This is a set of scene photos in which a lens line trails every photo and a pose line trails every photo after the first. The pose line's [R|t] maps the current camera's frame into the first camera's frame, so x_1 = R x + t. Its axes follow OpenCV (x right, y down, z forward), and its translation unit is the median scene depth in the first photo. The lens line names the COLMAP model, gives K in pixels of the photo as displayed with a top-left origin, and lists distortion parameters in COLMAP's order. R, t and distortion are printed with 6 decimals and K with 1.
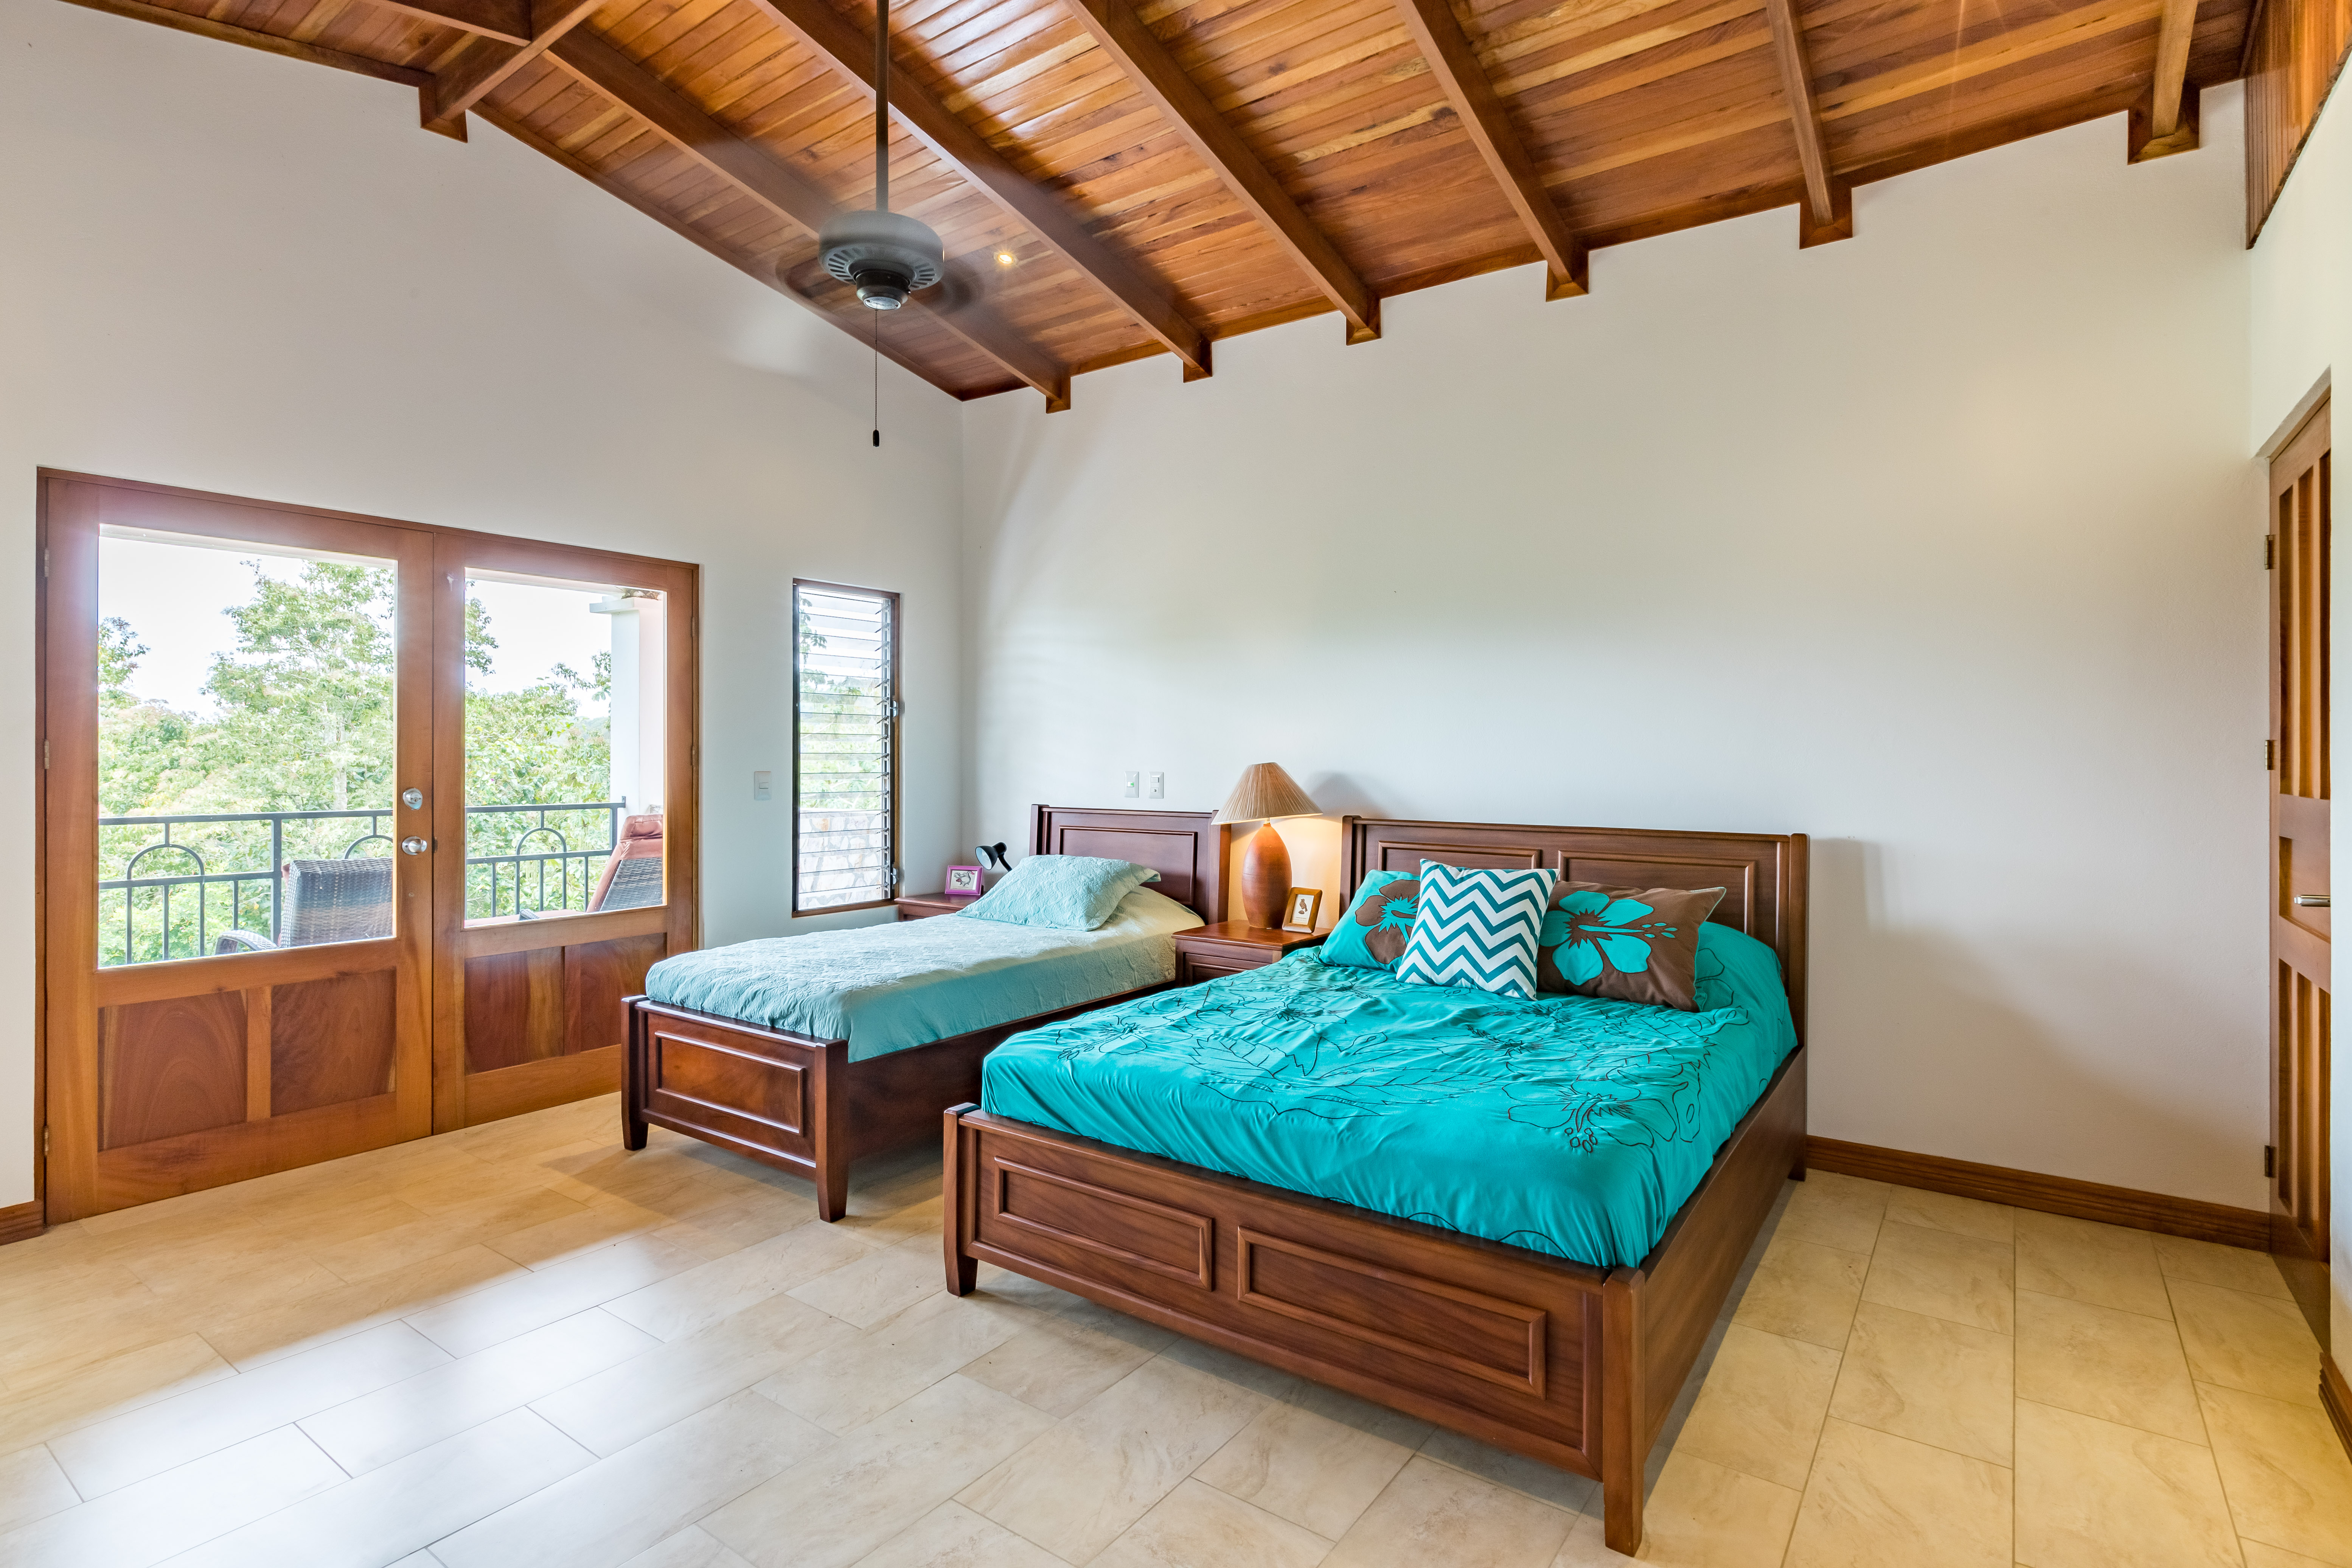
lens RADIAL K [[1132.1, 0, 1176.0], [0, 1132.1, 784.0], [0, 0, 1]] dist [-0.001782, -0.000036]
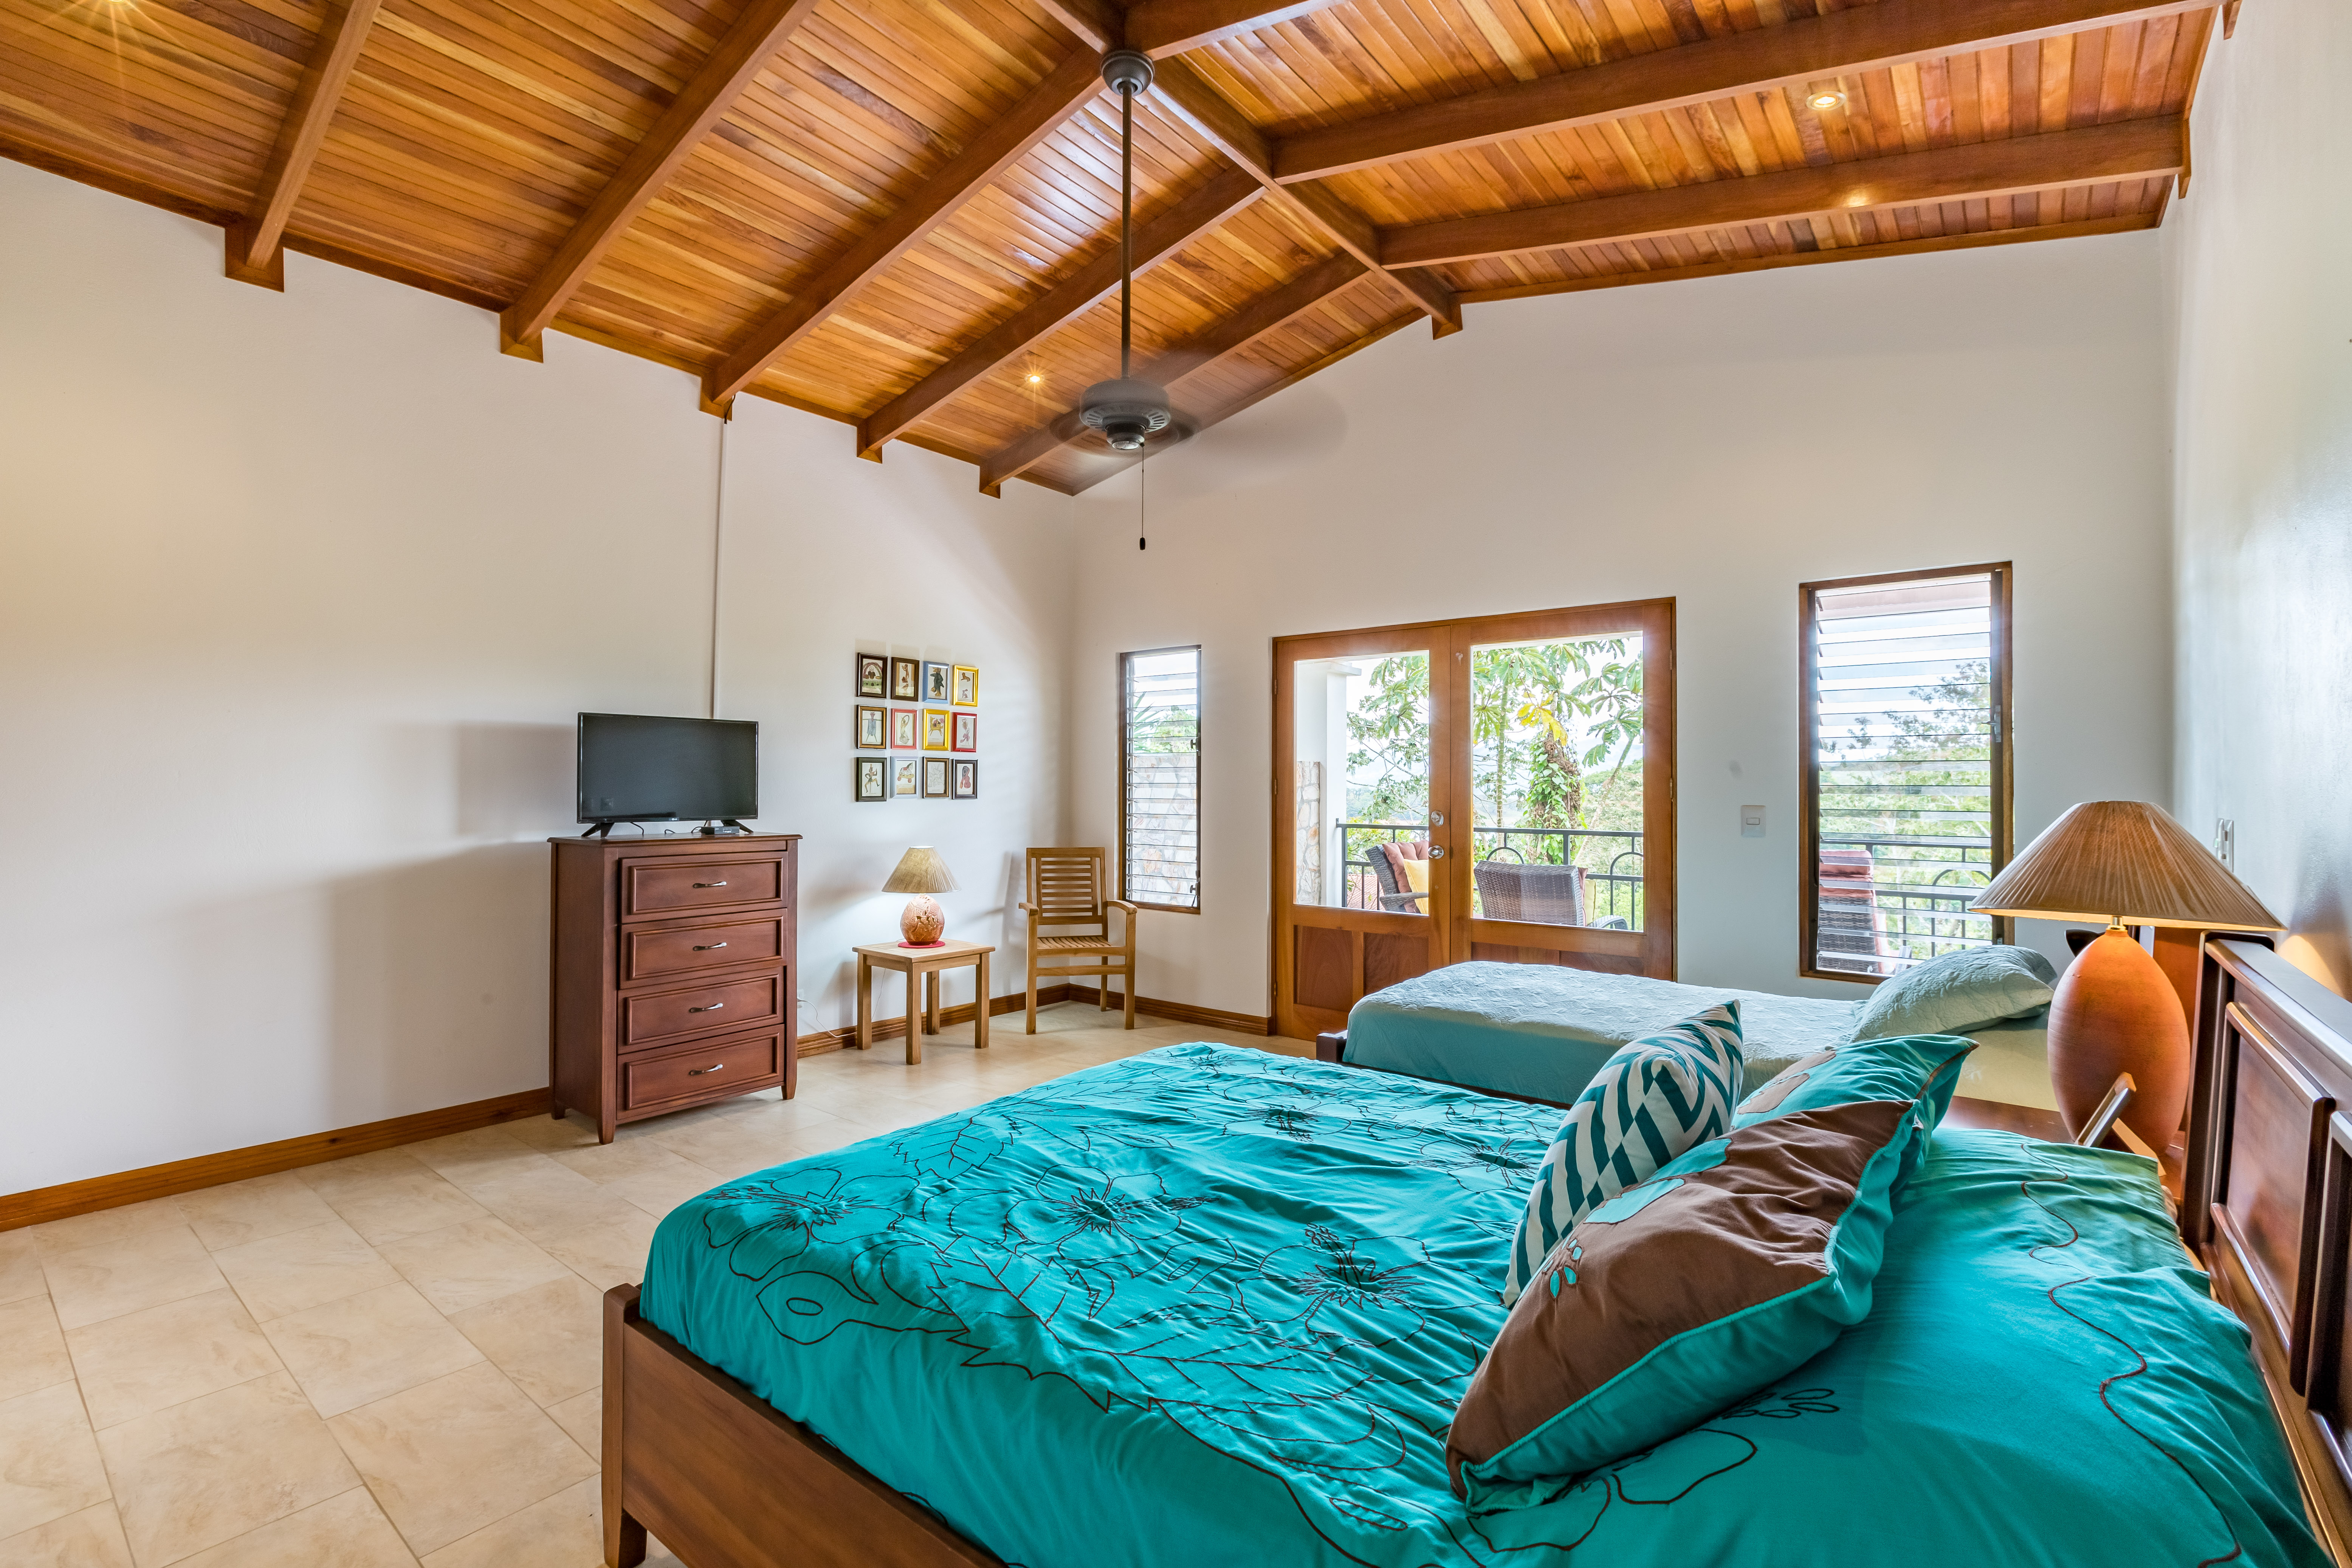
lens RADIAL K [[1073.6, 0, 1188.6], [0, 1073.6, 771.7], [0, 0, 1]] dist [-0.000564, -0.000047]
pose [[-0.034465, -0.011730, -0.999337, 0.084183], [-0.032424, 0.999418, -0.010612, -0.002534], [0.998880, 0.032037, -0.034825, 0.095279]]
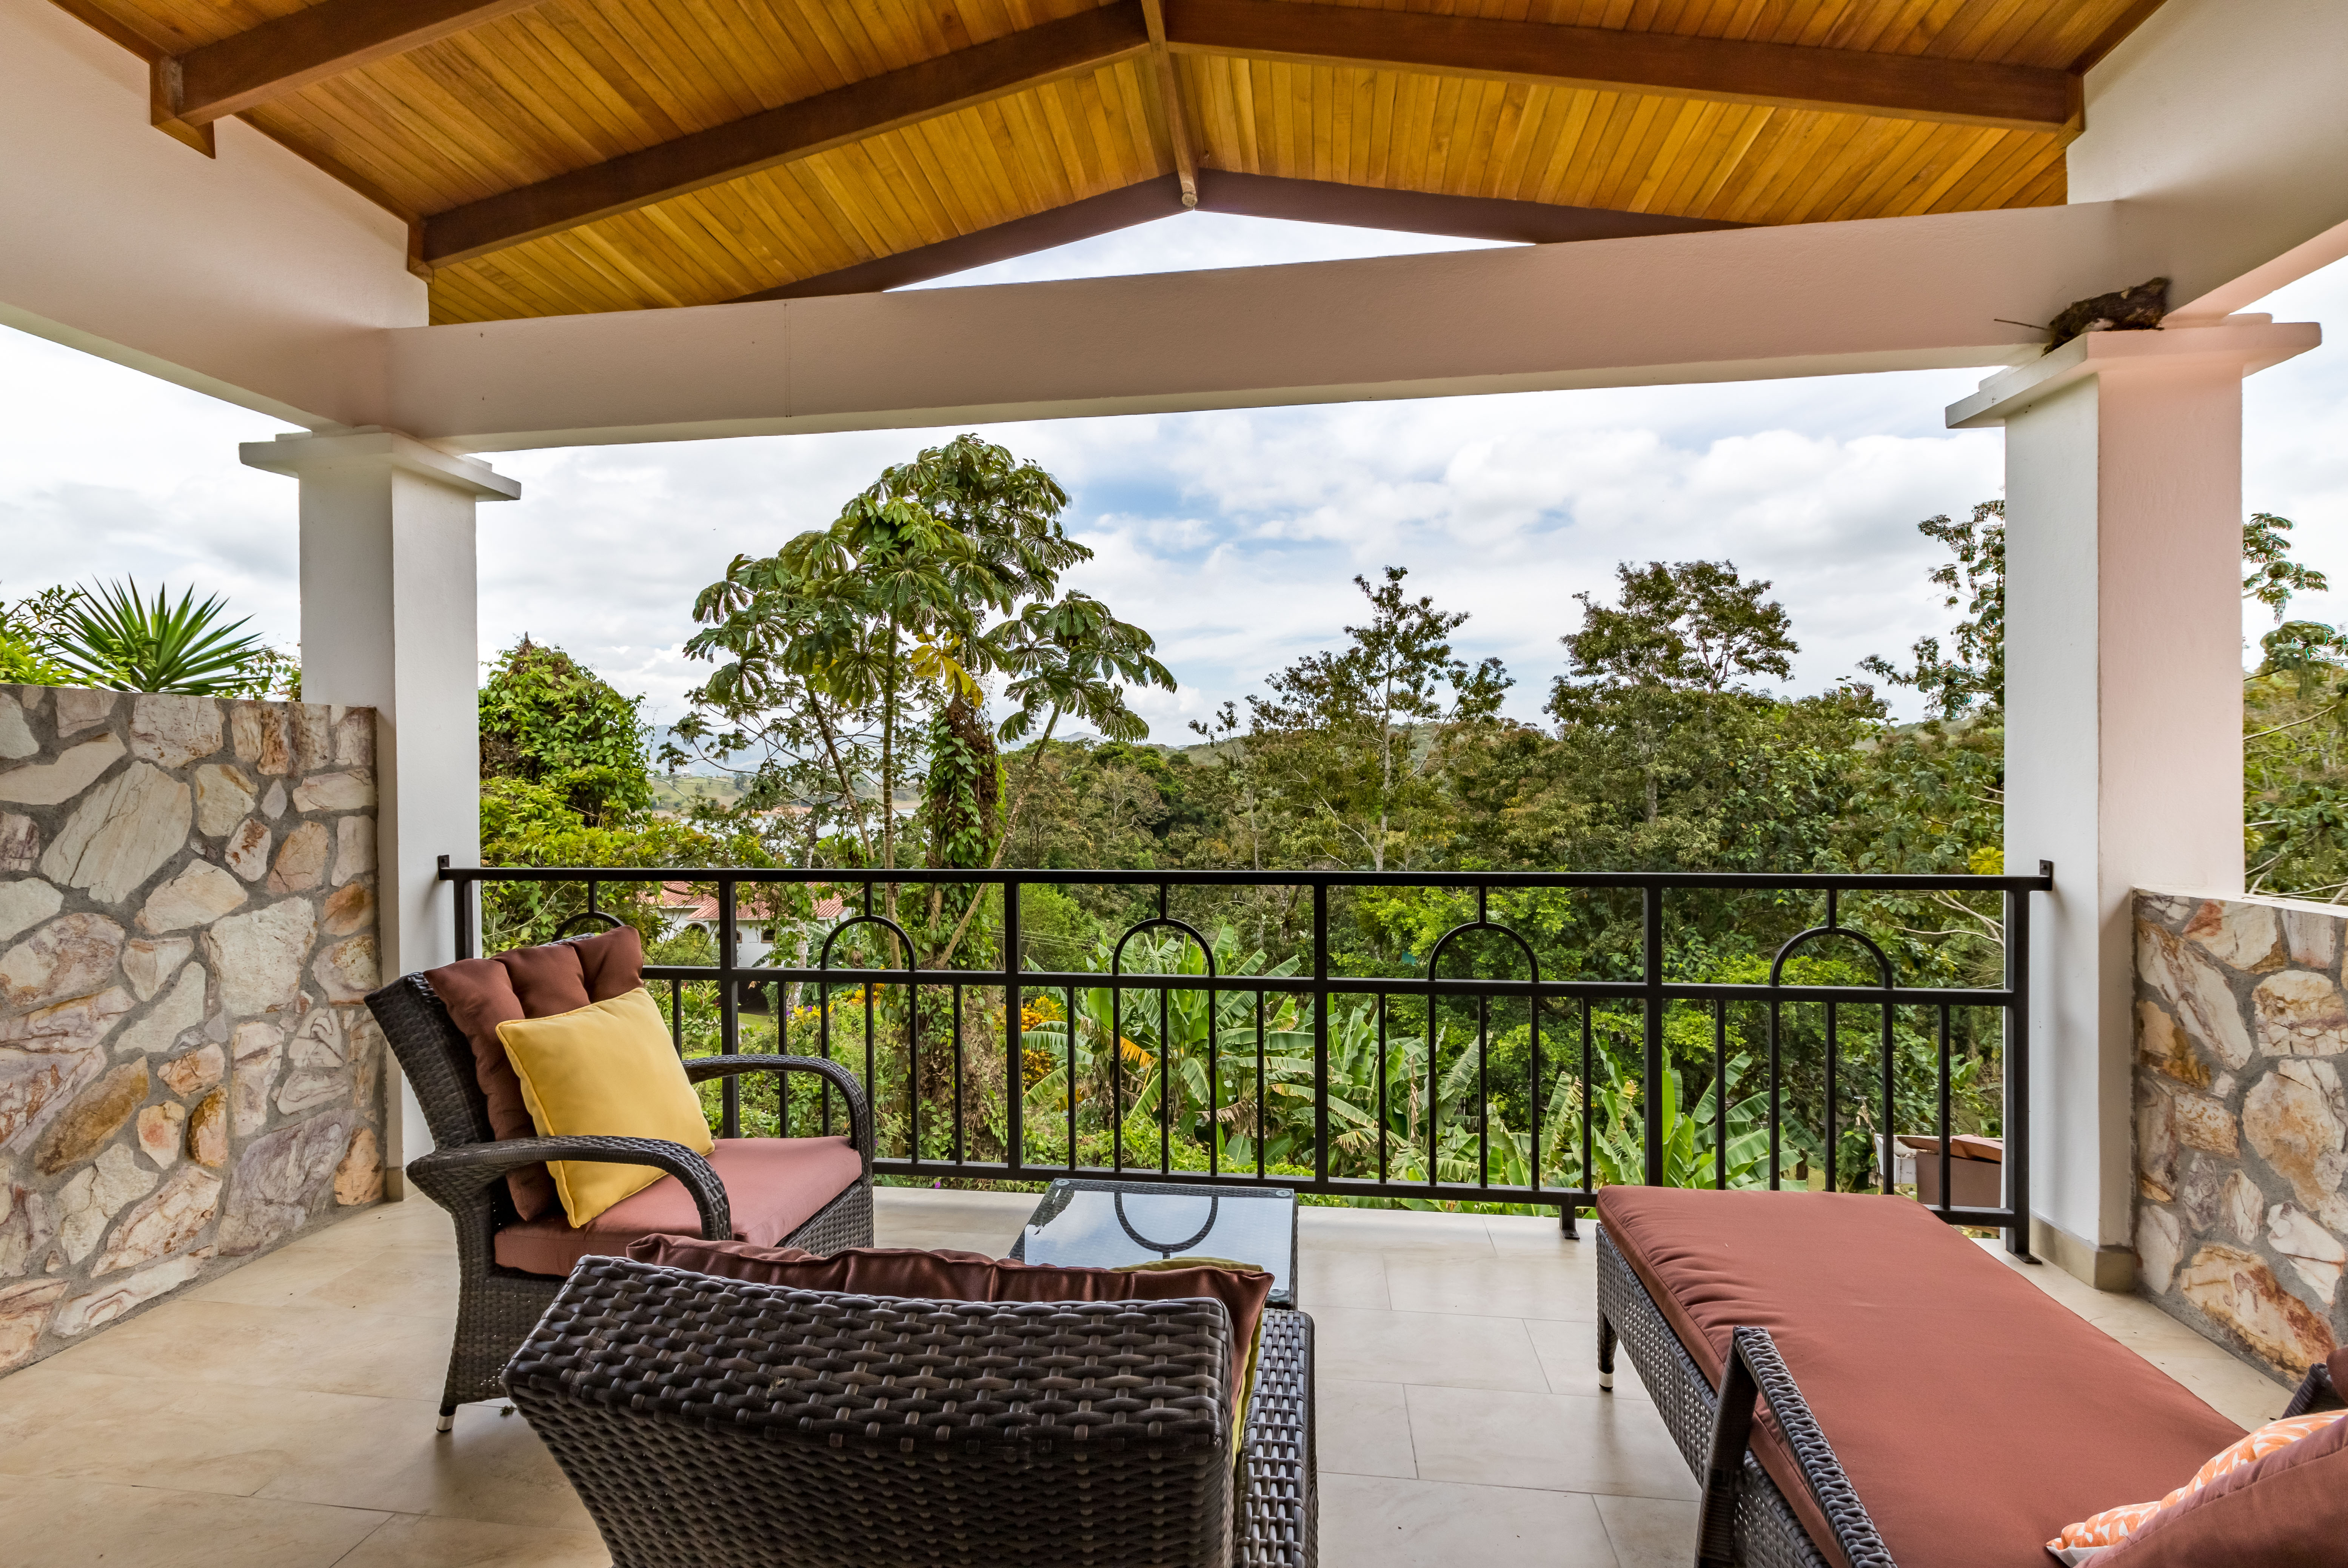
lens RADIAL K [[1071.8, 0, 1186.6], [0, 1071.8, 771.7], [0, 0, 1]] dist [-0.000564, -0.000047]
pose [[0.487197, -0.000922, -0.873292, -0.077612], [-0.015350, 0.999836, -0.009619, -0.003235], [0.873157, 0.018091, 0.487103, 0.140615]]
